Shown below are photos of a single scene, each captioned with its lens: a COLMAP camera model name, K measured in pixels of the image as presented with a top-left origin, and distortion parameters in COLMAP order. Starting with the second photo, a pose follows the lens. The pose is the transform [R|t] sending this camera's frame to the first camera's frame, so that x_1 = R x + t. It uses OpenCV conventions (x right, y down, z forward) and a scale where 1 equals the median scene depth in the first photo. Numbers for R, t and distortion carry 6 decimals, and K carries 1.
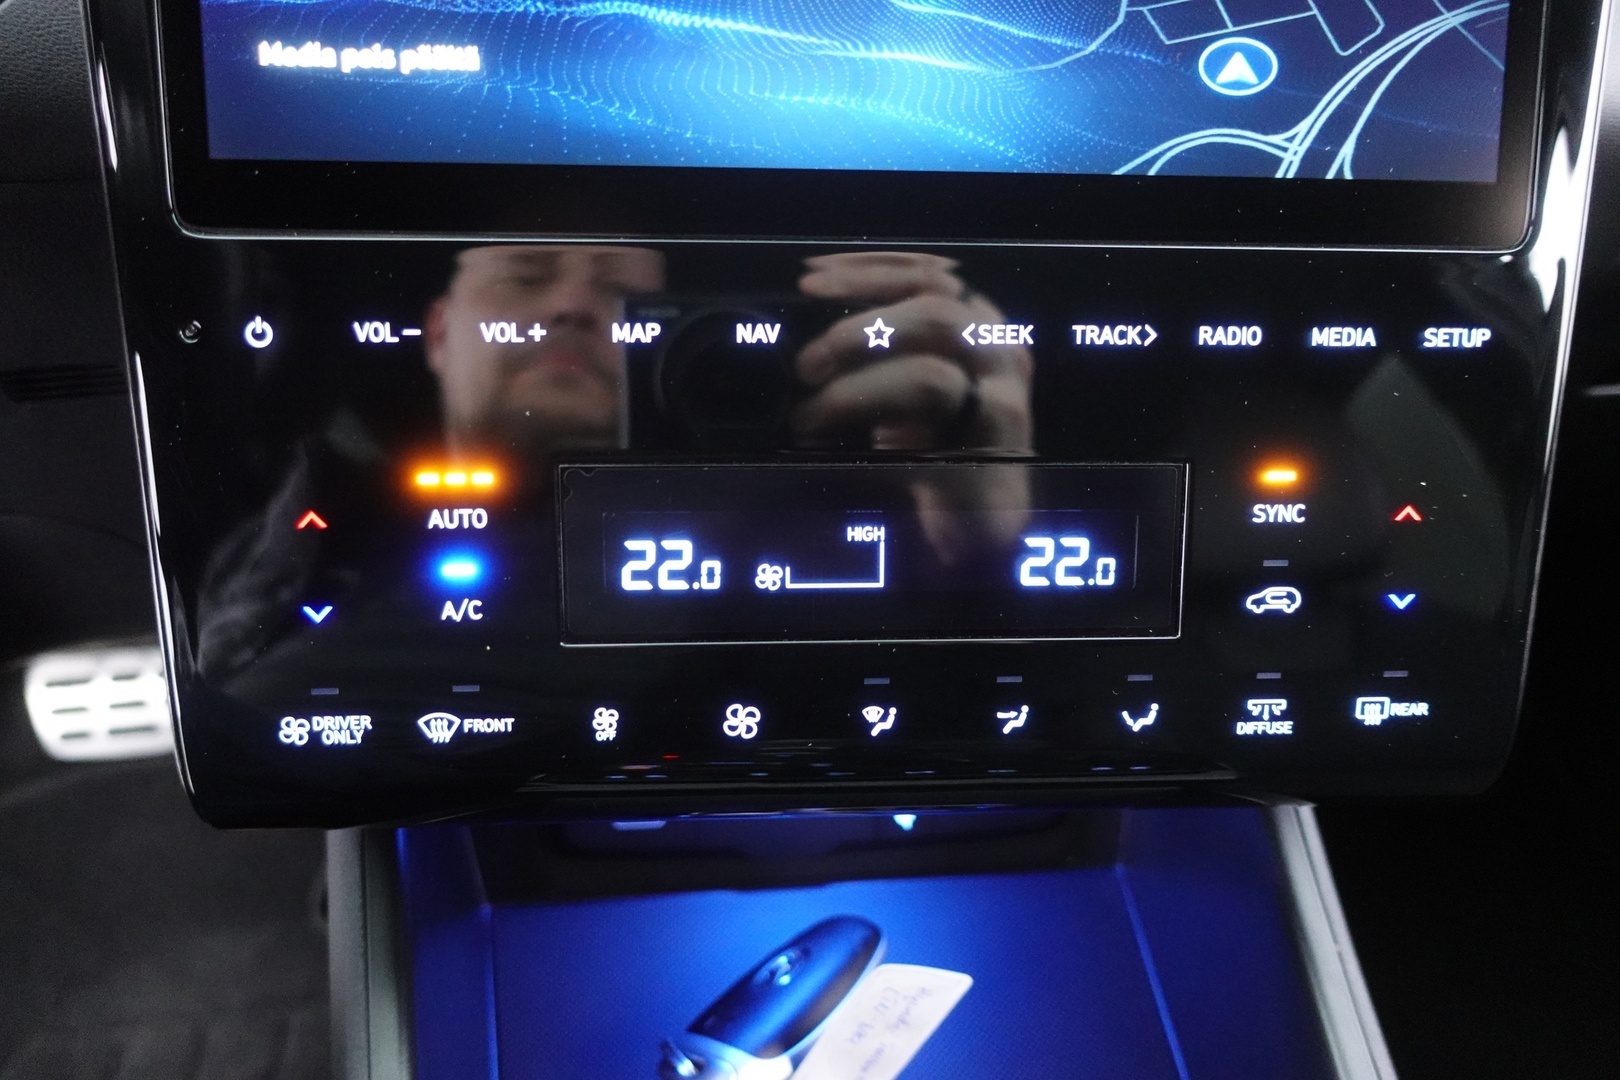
lens RADIAL K [[1119.7, 0, 815.7], [0, 1119.7, 539.6], [0, 0, 1]] dist [-0.004527, -0.002556]
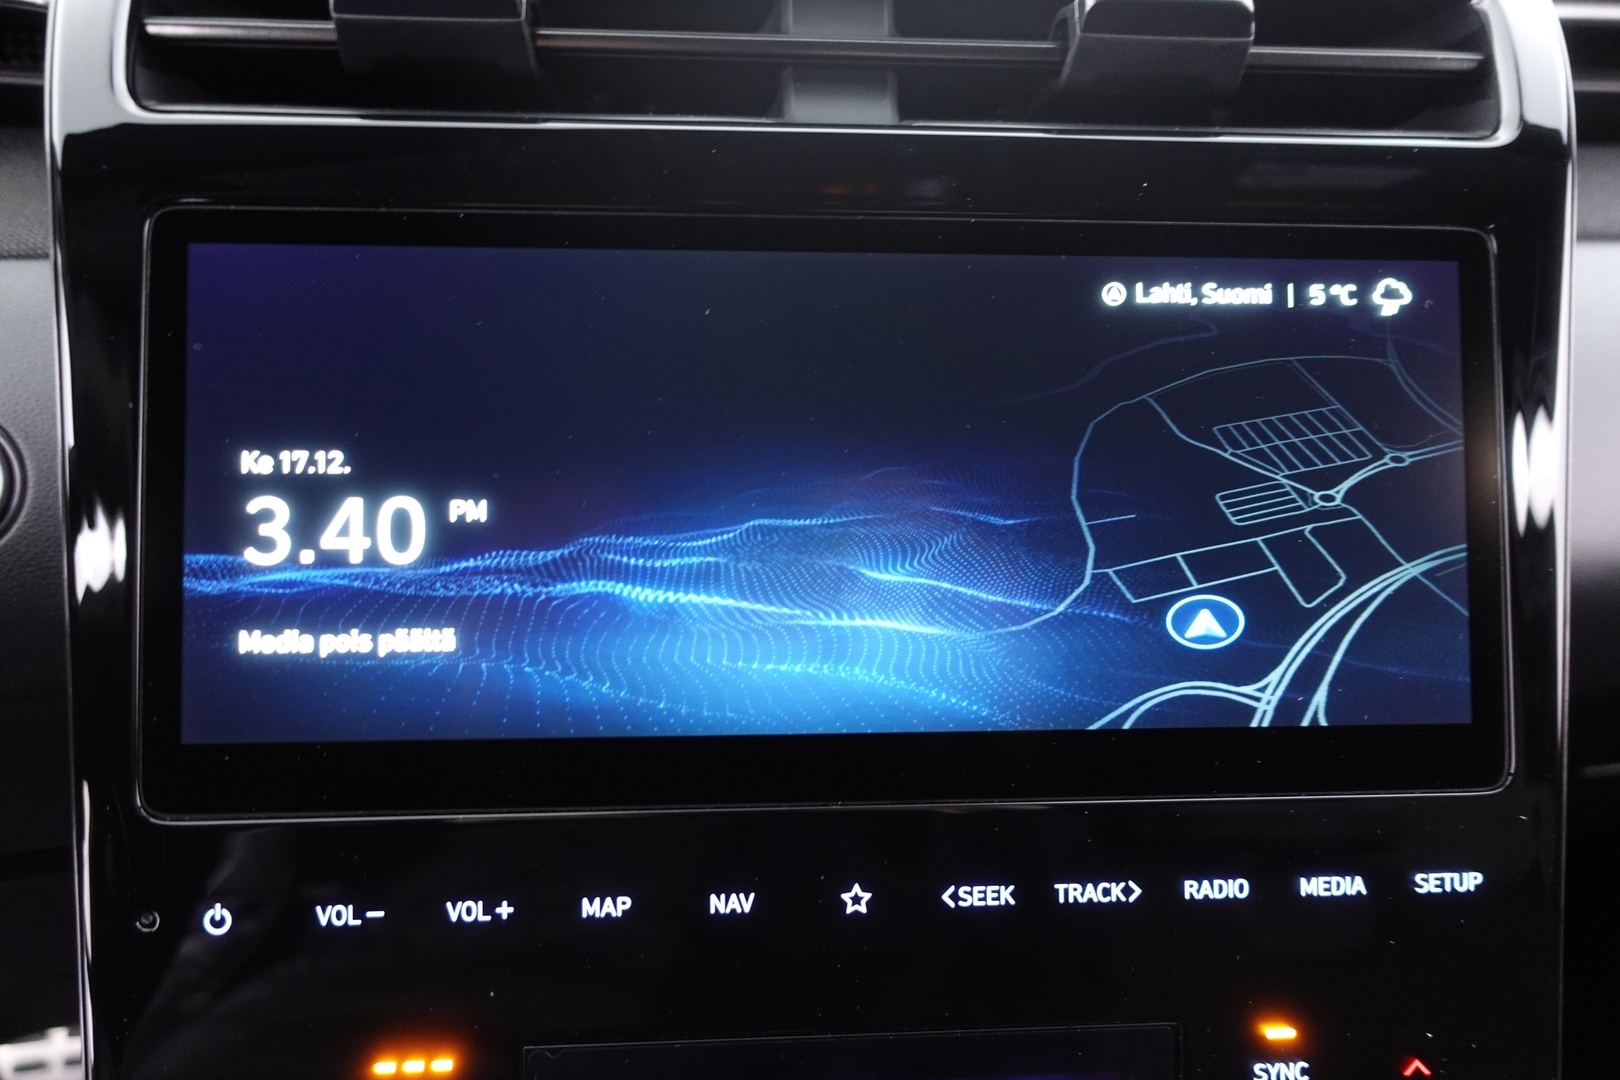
lens RADIAL K [[1119.7, 0, 801.6], [0, 1119.7, 538.8], [0, 0, 1]] dist [-0.004527, -0.002556]
pose [[0.999933, -0.011436, 0.001537, 0.011384], [0.011531, 0.985471, -0.169453, -0.331604], [0.000423, 0.169459, 0.985537, -0.012635]]
